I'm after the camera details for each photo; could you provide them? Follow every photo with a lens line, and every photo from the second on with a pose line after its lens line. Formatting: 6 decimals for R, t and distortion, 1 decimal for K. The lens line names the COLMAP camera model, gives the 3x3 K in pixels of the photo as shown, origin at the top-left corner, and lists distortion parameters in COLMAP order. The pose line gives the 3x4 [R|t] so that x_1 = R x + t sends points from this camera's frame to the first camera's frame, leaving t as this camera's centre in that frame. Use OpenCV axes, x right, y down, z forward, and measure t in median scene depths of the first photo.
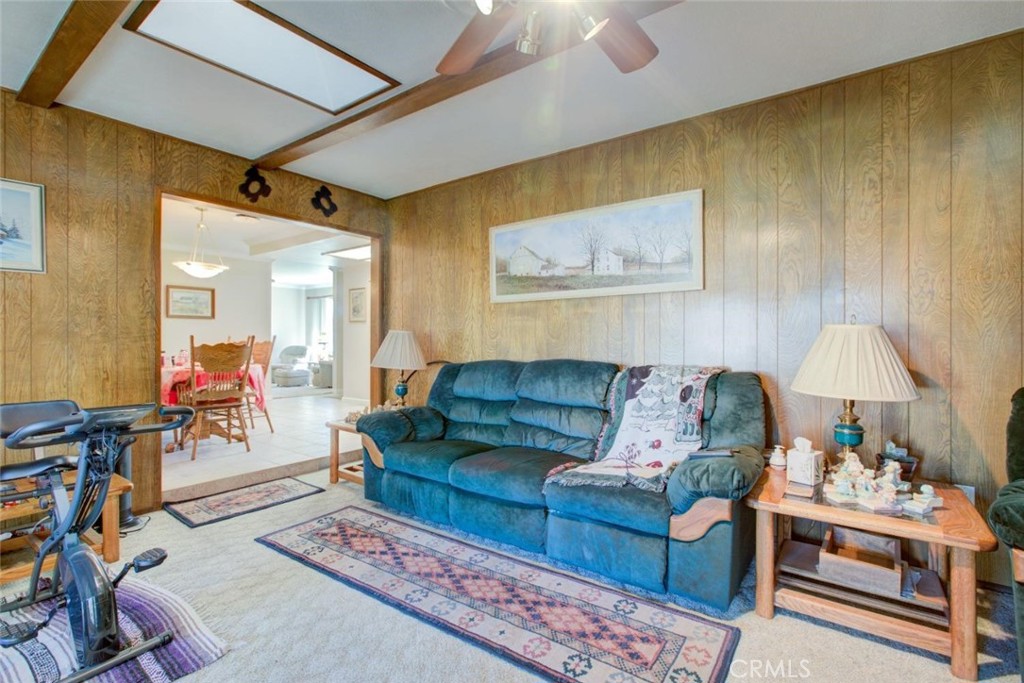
lens RADIAL K [[469.9, 0, 515.1], [0, 469.9, 338.0], [0, 0, 1]] dist [0.000642, 0.000058]
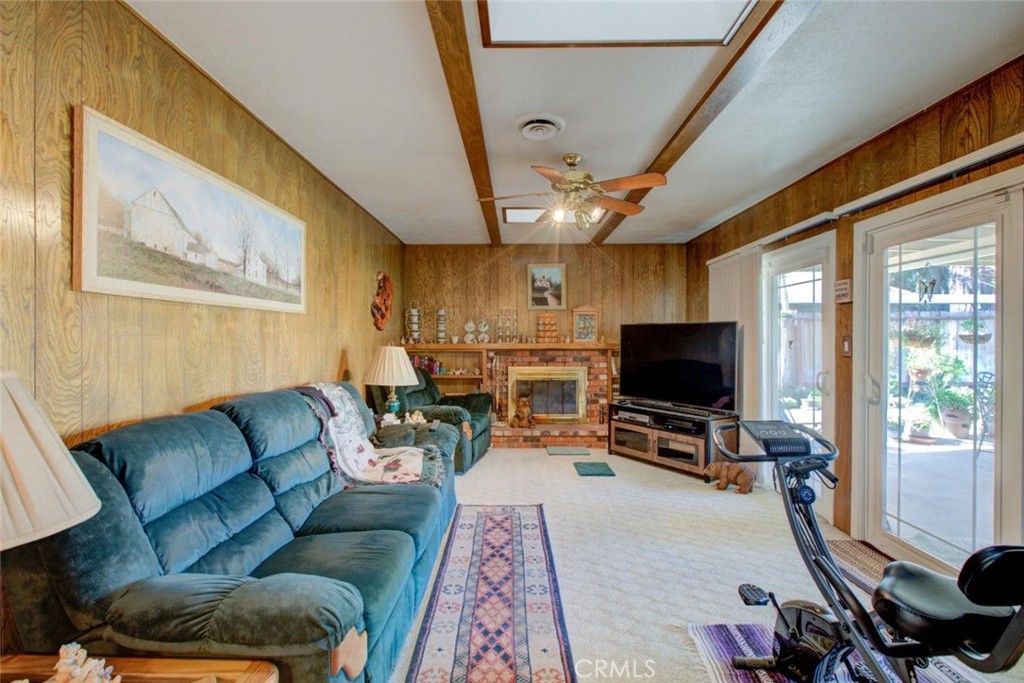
lens RADIAL K [[469.9, 0, 514.5], [0, 469.9, 343.8], [0, 0, 1]] dist [0.000642, 0.000058]
pose [[-0.580902, -0.011094, 0.813898, -0.786212], [-0.007020, 0.999938, 0.008620, -0.044886], [-0.813943, -0.000706, -0.580944, 1.219814]]
